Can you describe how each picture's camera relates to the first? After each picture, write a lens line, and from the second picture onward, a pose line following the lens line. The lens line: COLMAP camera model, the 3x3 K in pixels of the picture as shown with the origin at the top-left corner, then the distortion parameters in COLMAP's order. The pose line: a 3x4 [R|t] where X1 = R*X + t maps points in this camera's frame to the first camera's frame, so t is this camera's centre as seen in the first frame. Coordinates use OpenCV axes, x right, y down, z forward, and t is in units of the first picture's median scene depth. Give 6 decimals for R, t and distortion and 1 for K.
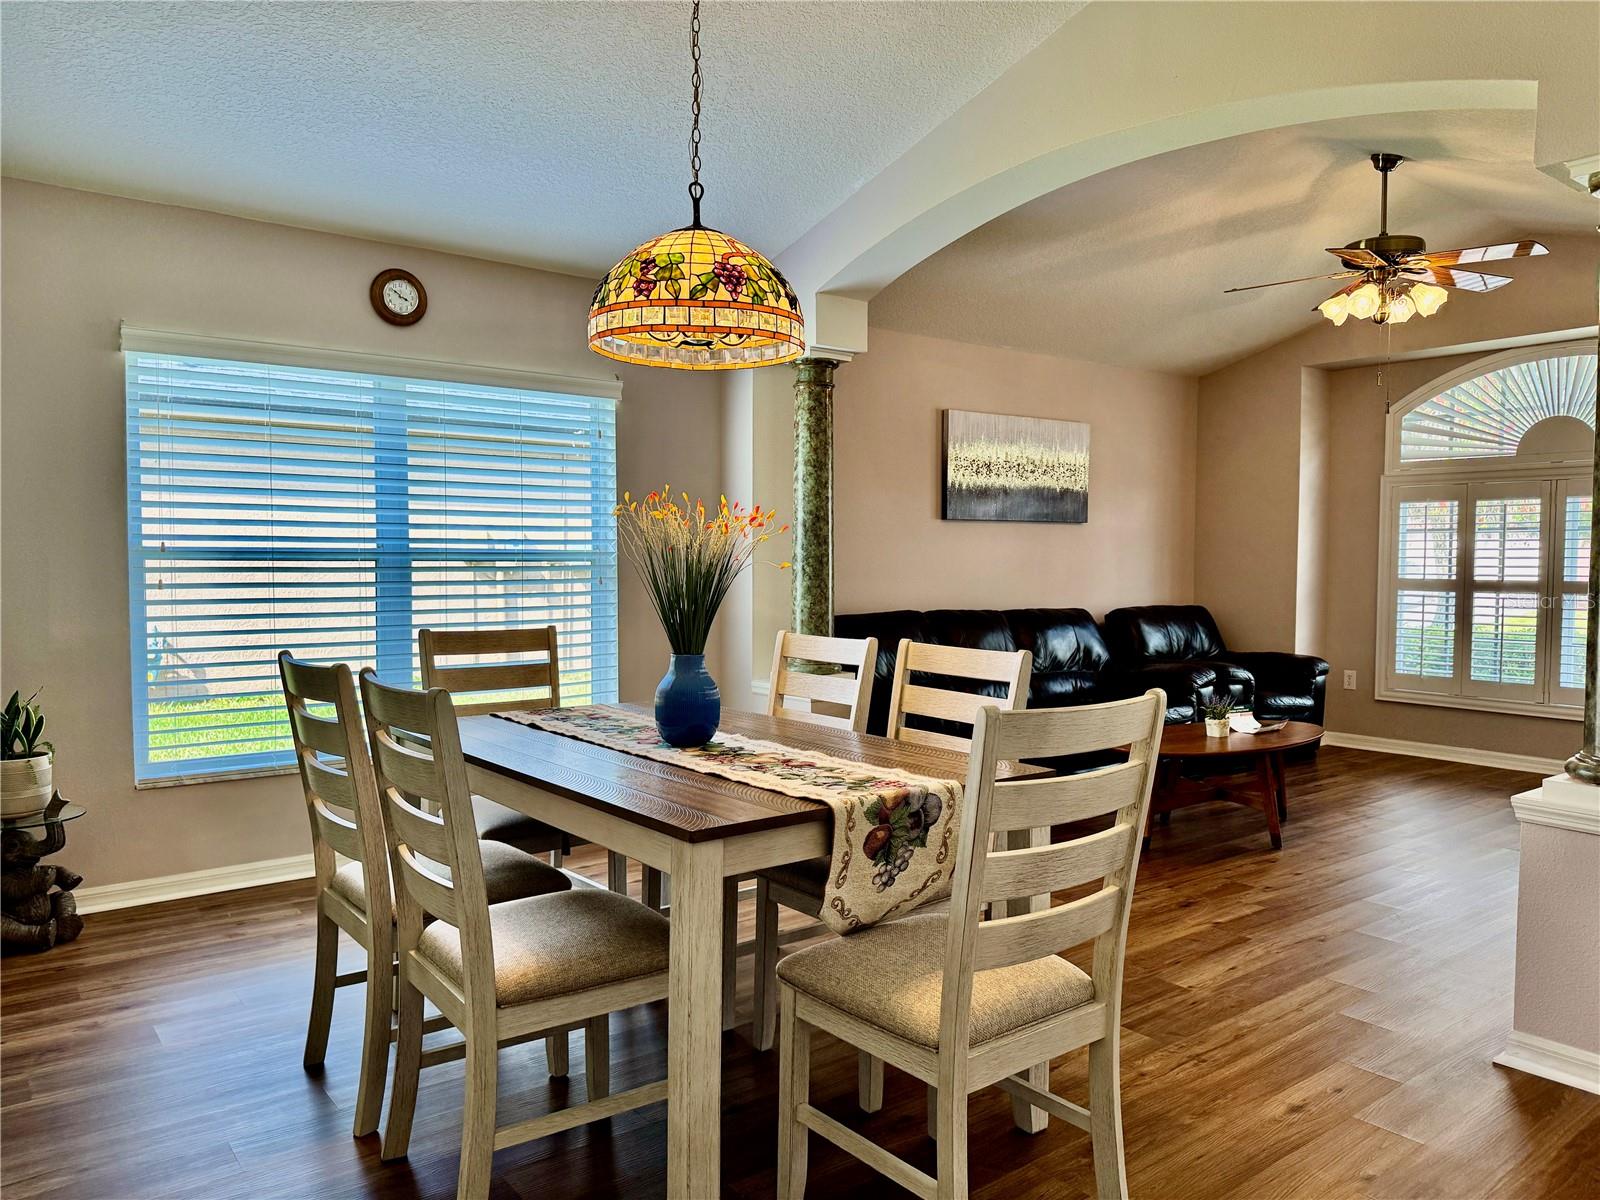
lens RADIAL K [[1115.5, 0, 798.4], [0, 1115.5, 607.1], [0, 0, 1]] dist [0.049346, -0.063927]
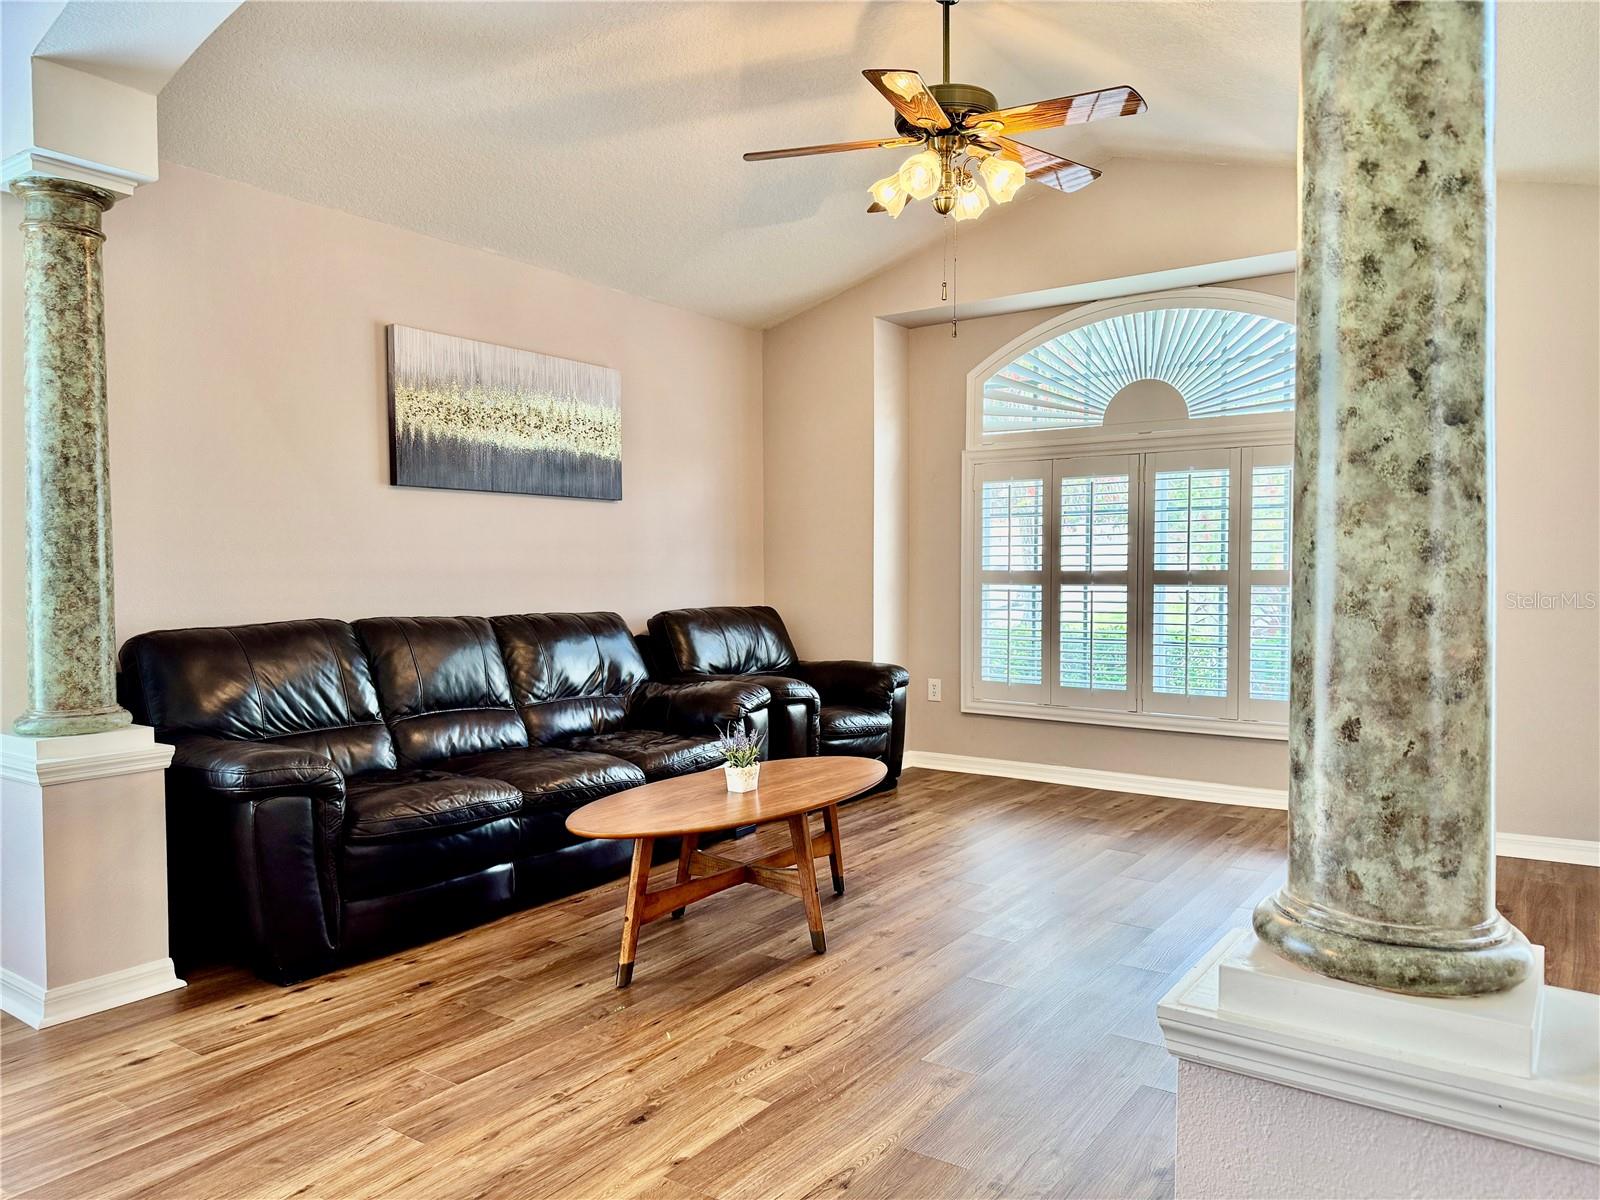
lens RADIAL K [[1115.5, 0, 789.8], [0, 1115.5, 609.1], [0, 0, 1]] dist [0.049346, -0.063927]
pose [[0.953658, -0.015035, 0.300516, 0.153896], [0.016496, 0.999861, -0.002324, 0.003692], [-0.300439, 0.007173, 0.953774, 0.262114]]
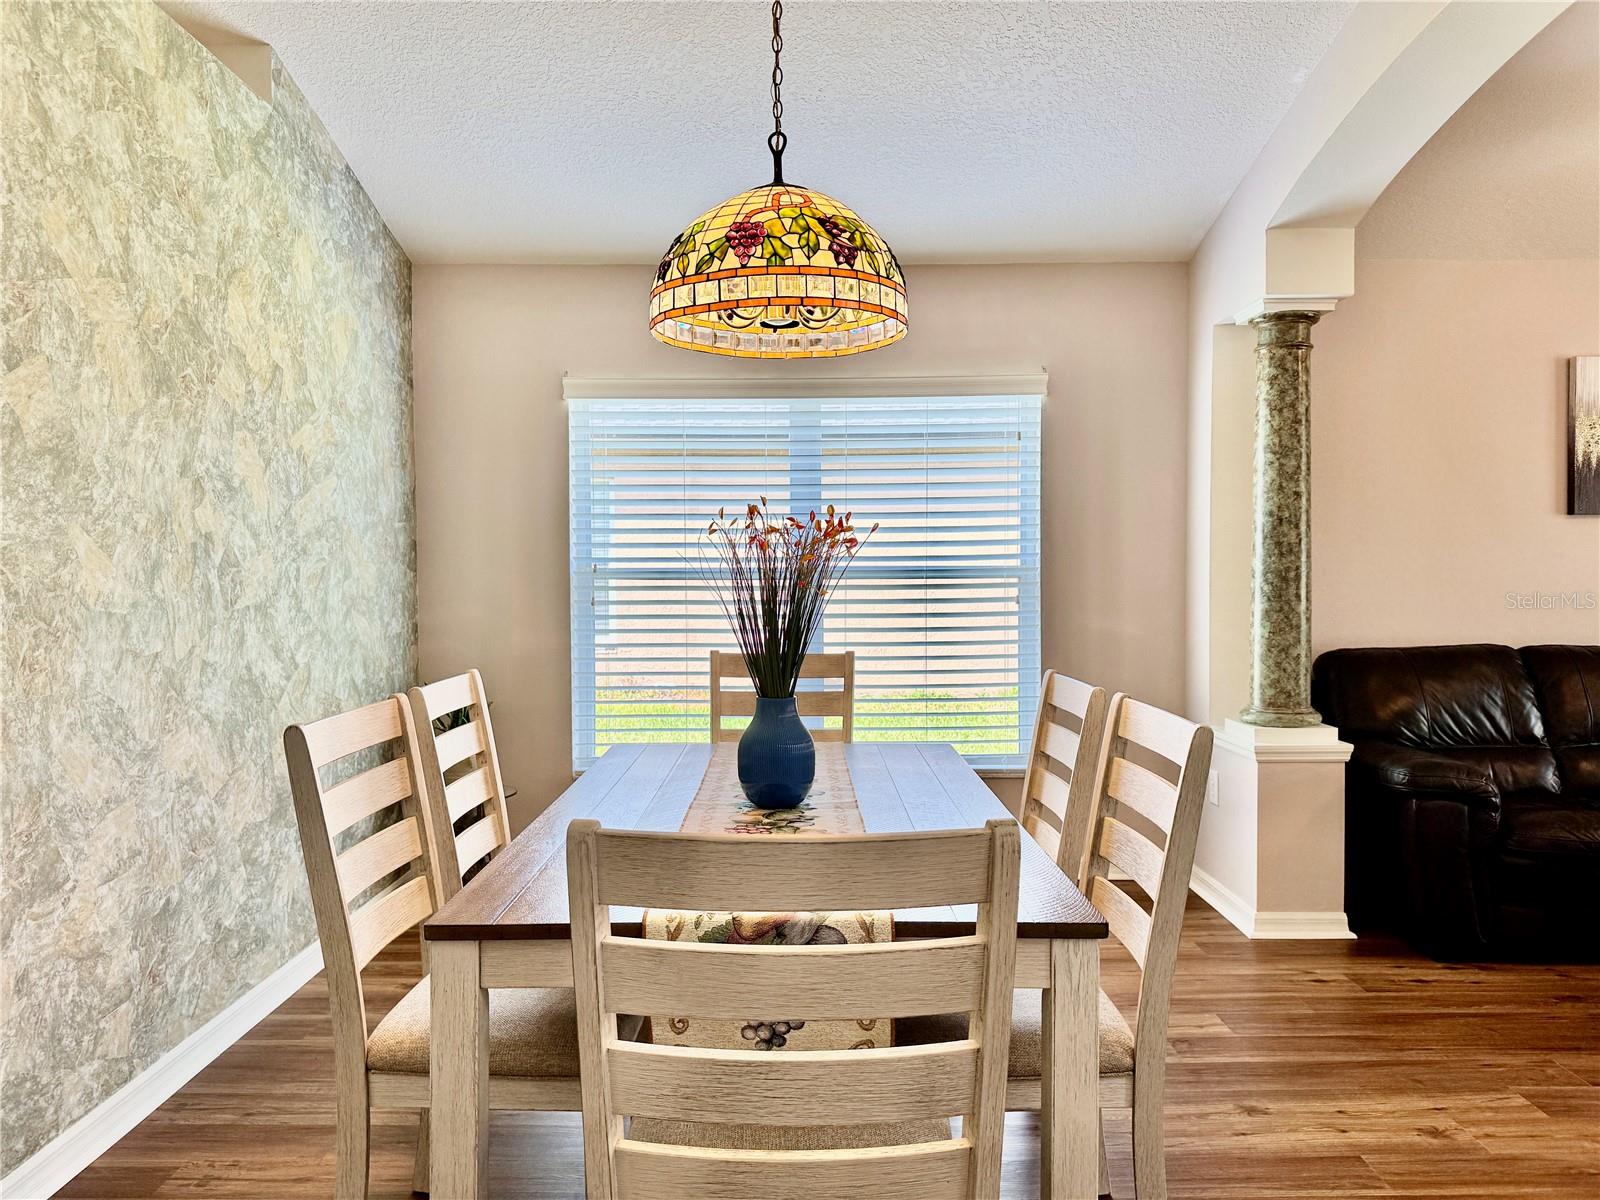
lens RADIAL K [[1115.5, 0, 802.7], [0, 1115.5, 599.3], [0, 0, 1]] dist [0.049346, -0.063927]
pose [[0.791702, 0.010971, -0.610809, 0.179284], [-0.019181, 0.999792, -0.006904, -0.010743], [0.610606, 0.017182, 0.791748, 0.146987]]
